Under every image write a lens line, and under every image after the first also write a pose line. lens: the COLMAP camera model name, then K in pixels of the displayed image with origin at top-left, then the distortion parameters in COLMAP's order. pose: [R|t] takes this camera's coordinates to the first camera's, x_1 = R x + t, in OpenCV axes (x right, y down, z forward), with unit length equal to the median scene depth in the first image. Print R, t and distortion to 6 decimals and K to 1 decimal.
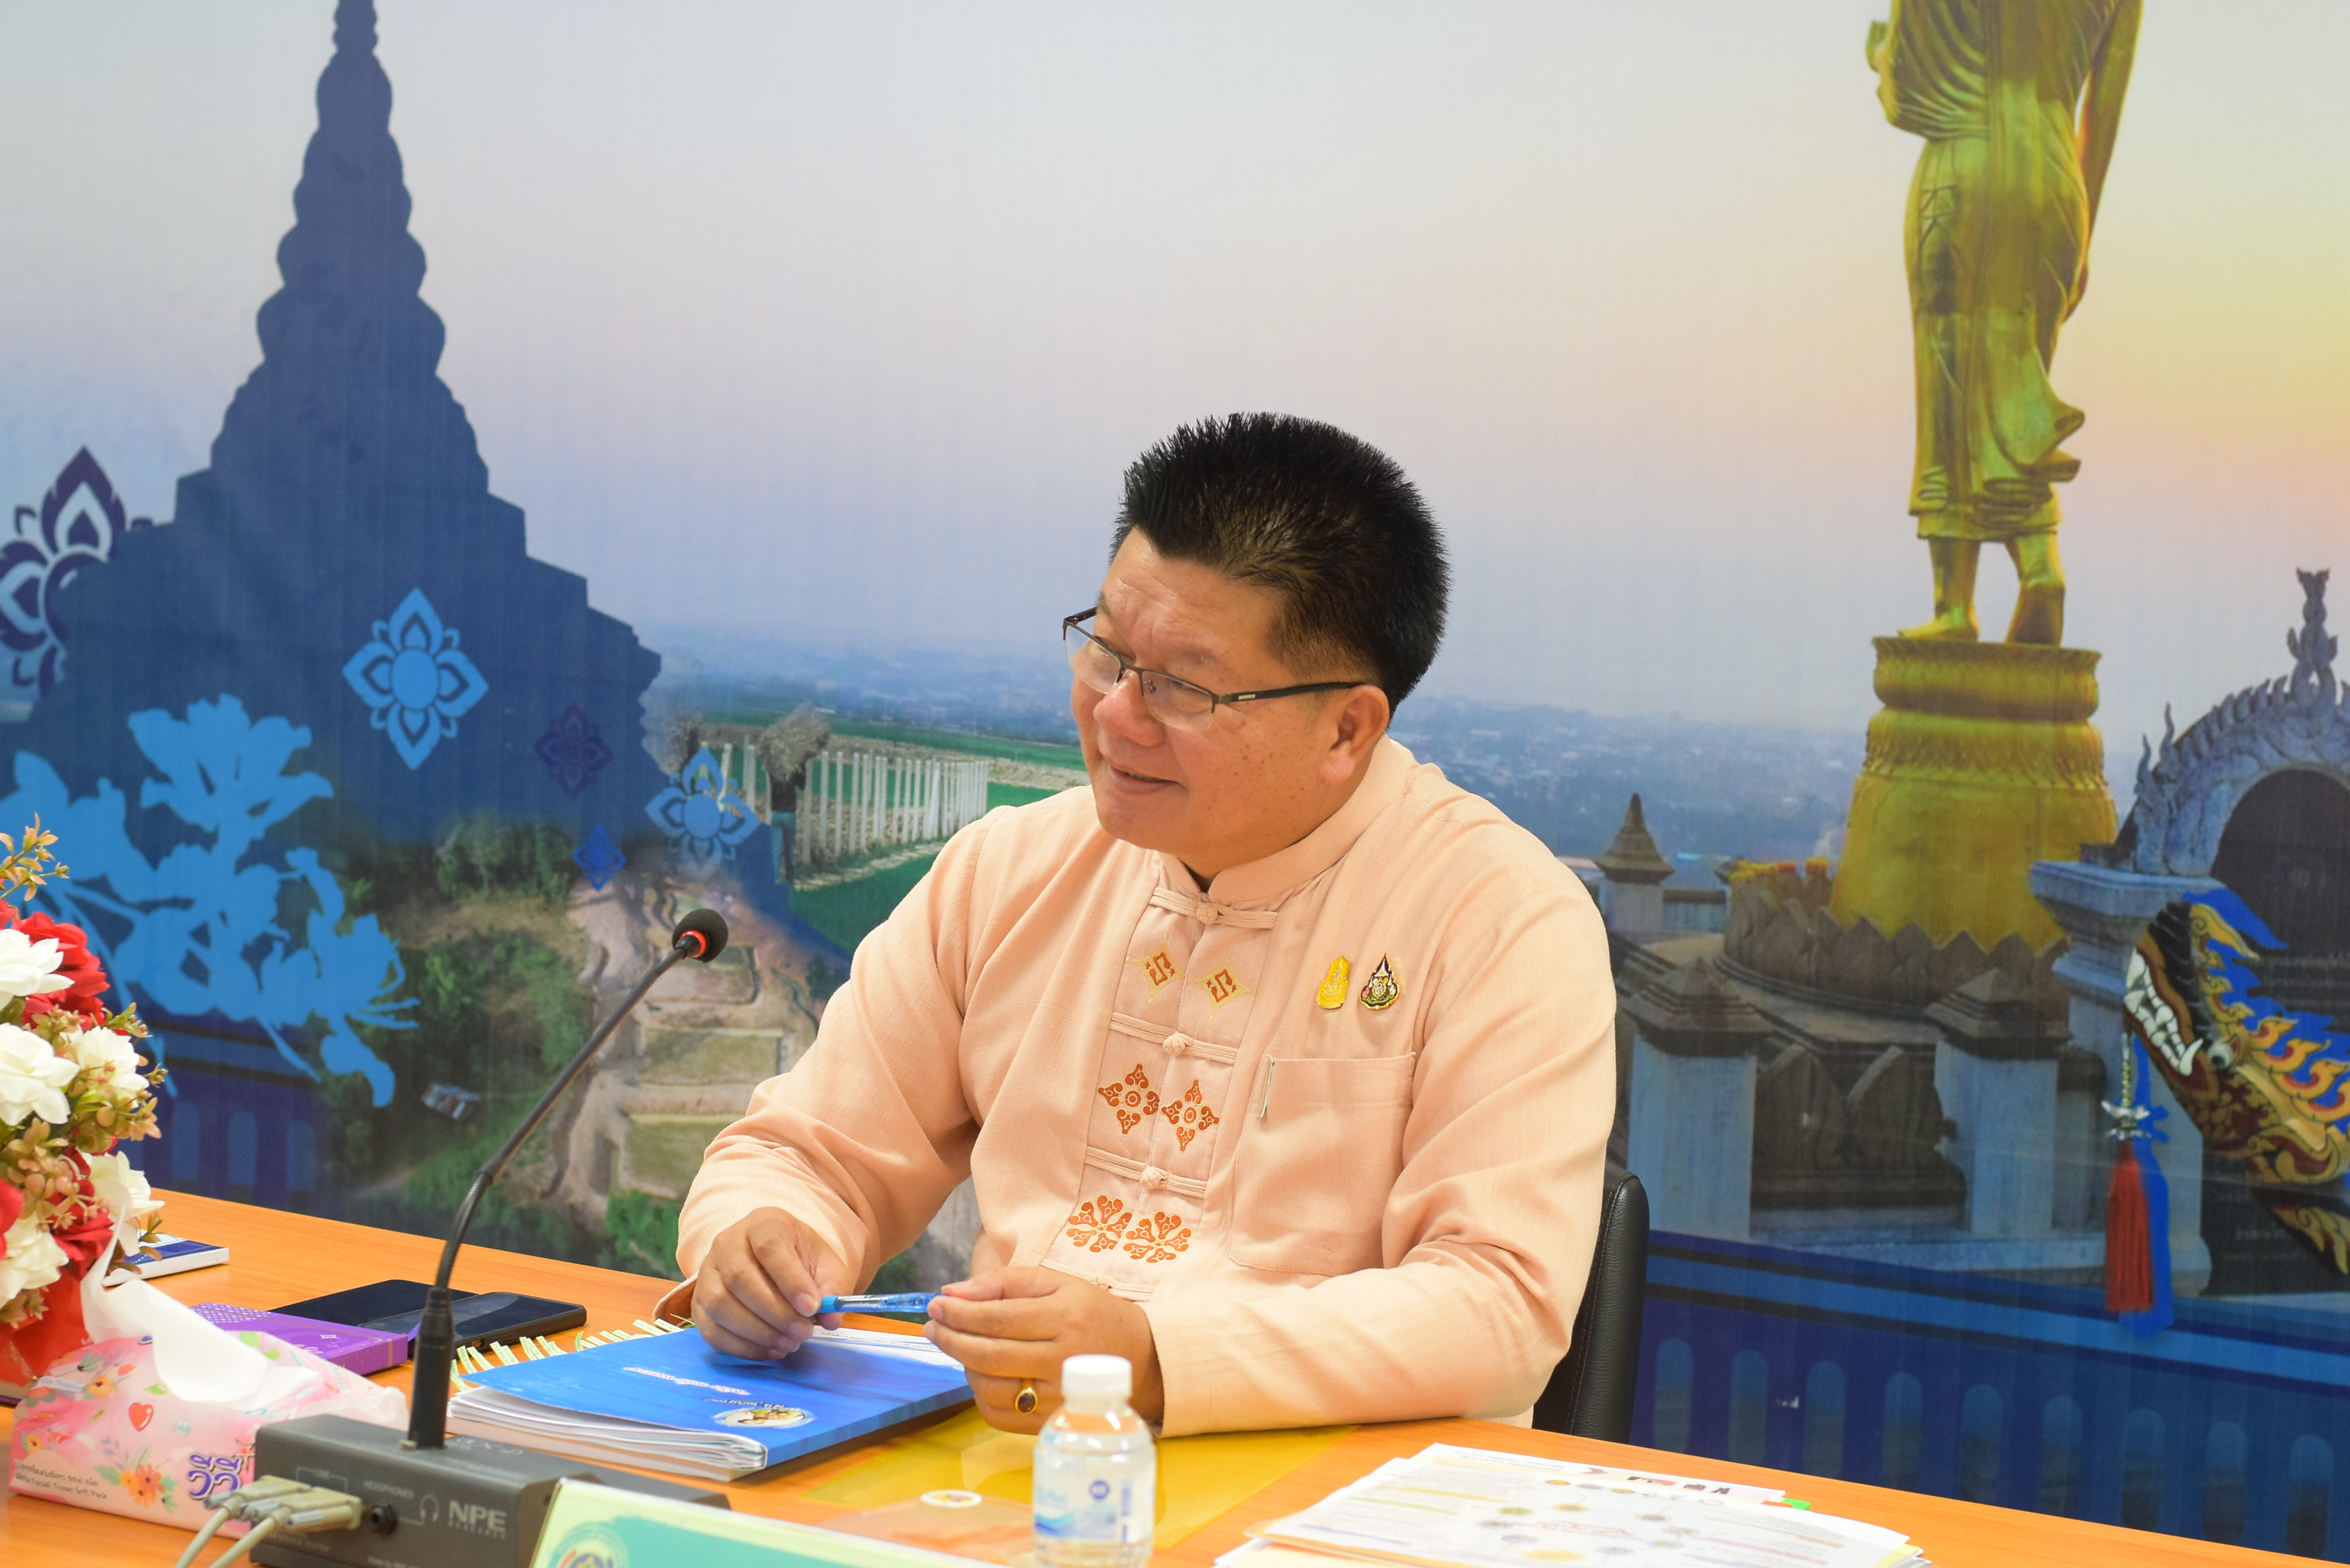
lens RADIAL K [[5121.3, 0, 1175.0], [0, 5121.3, 784.0], [0, 0, 1]] dist [-0.024571, 0.090213]
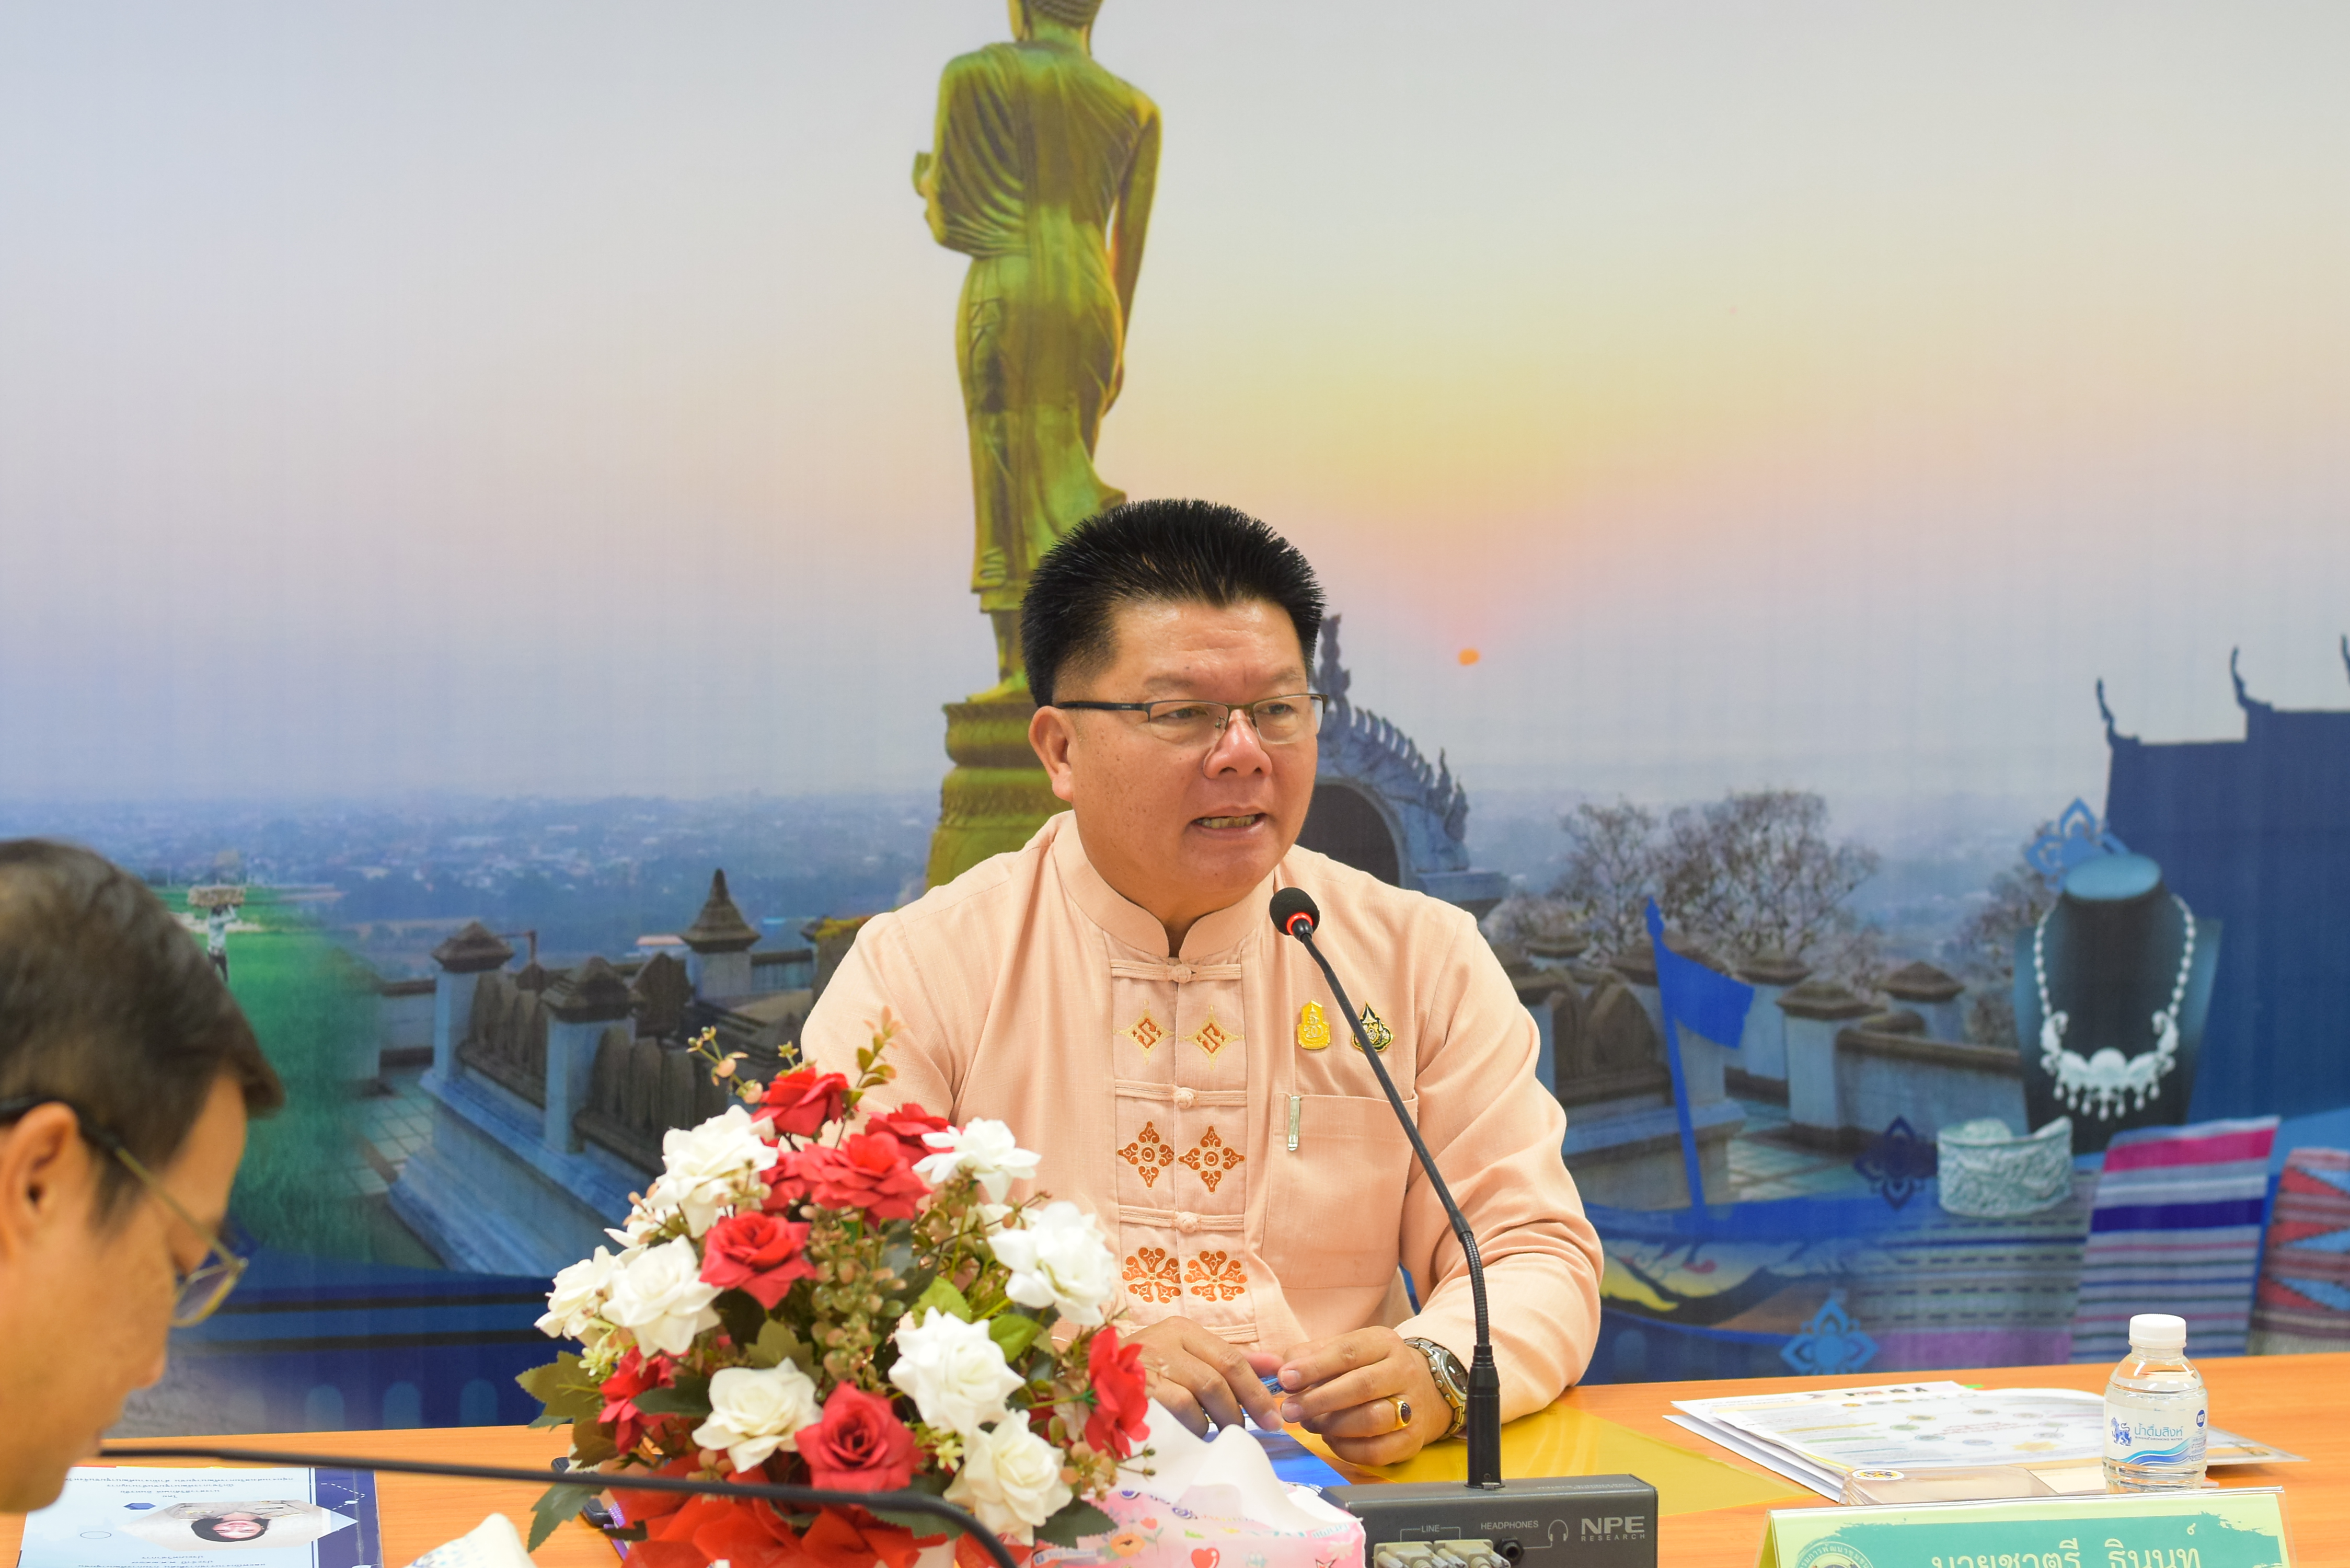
lens RADIAL K [[5064.9, 0, 1175.0], [0, 5064.9, 784.0], [0, 0, 1]] dist [0.049066, -1.058077]
pose [[0.719873, -0.087815, 0.688529, -0.594137], [0.096521, 0.994992, 0.025986, -0.035651], [-0.687362, 0.047751, 0.724744, 0.169973]]
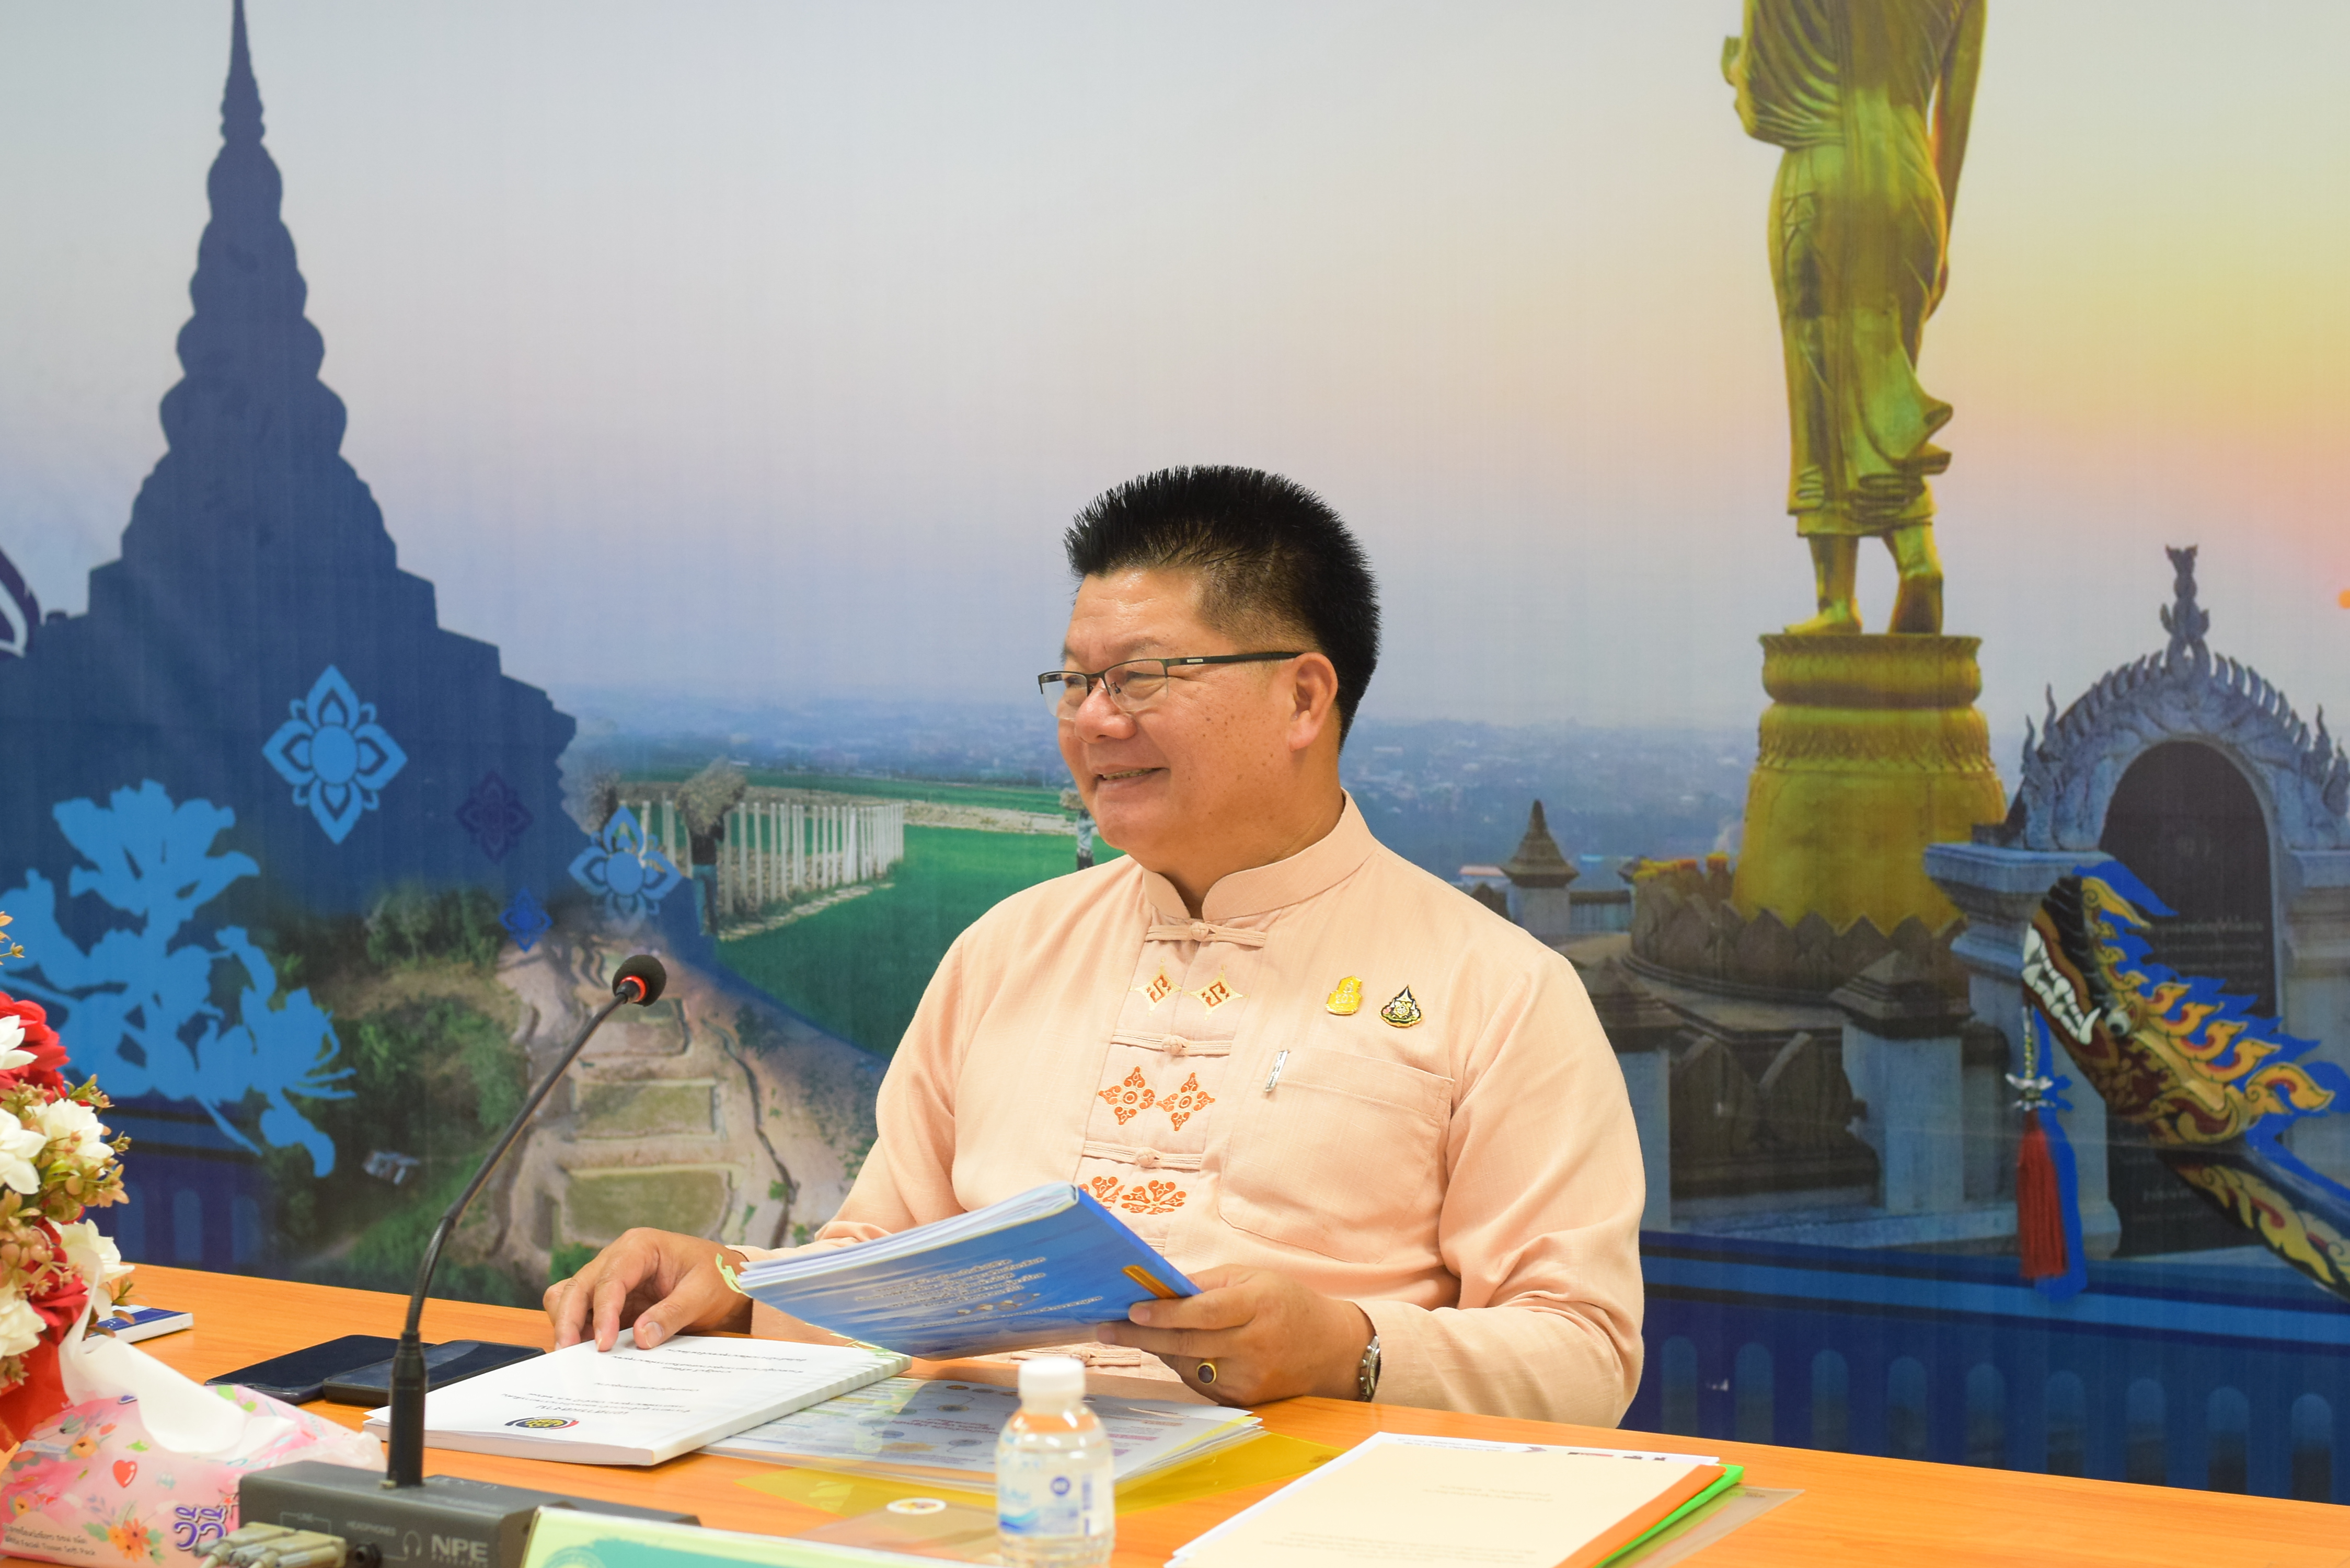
lens RADIAL K [[5121.3, 0, 1175.0], [0, 5121.3, 784.0], [0, 0, 1]] dist [-0.024571, 0.090213]
pose [[0.998354, -0.053721, 0.020097, -0.002917], [0.053899, 0.998511, -0.008420, 0.003477], [-0.019615, 0.009490, 0.999763, -0.024157]]
